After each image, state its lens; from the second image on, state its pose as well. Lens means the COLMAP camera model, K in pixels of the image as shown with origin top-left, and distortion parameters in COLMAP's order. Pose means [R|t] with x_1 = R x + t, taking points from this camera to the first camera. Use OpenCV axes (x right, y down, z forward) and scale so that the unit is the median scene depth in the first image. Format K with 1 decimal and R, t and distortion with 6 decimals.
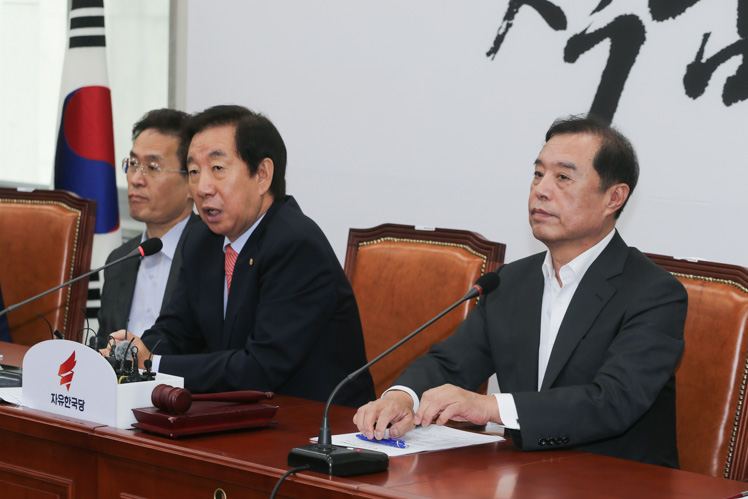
lens RADIAL K [[2055.6, 0, 374.0], [0, 2055.6, 249.5], [0, 0, 1]] dist [-1.570049, 13.195566]
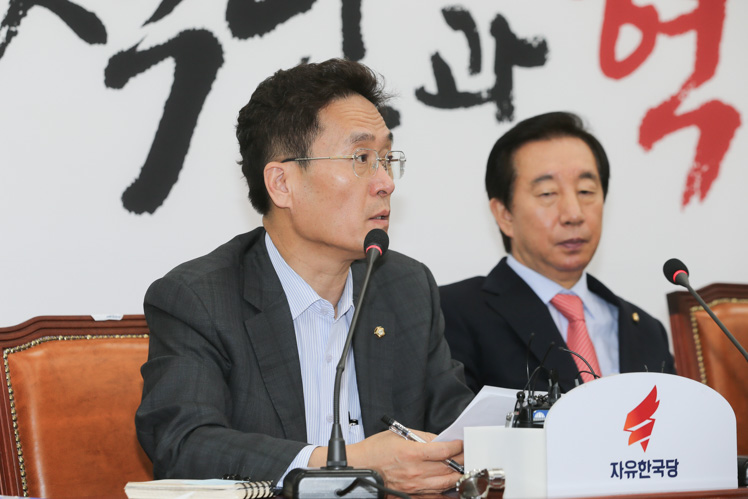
lens RADIAL K [[2348.9, 0, 374.0], [0, 2348.9, 249.5], [0, 0, 1]] dist [0.086468, 0.617201]
pose [[0.213531, 0.036983, 0.976236, -0.766863], [0.125828, 0.989919, -0.065023, 0.037175], [-0.968799, 0.136723, 0.206725, 0.760129]]
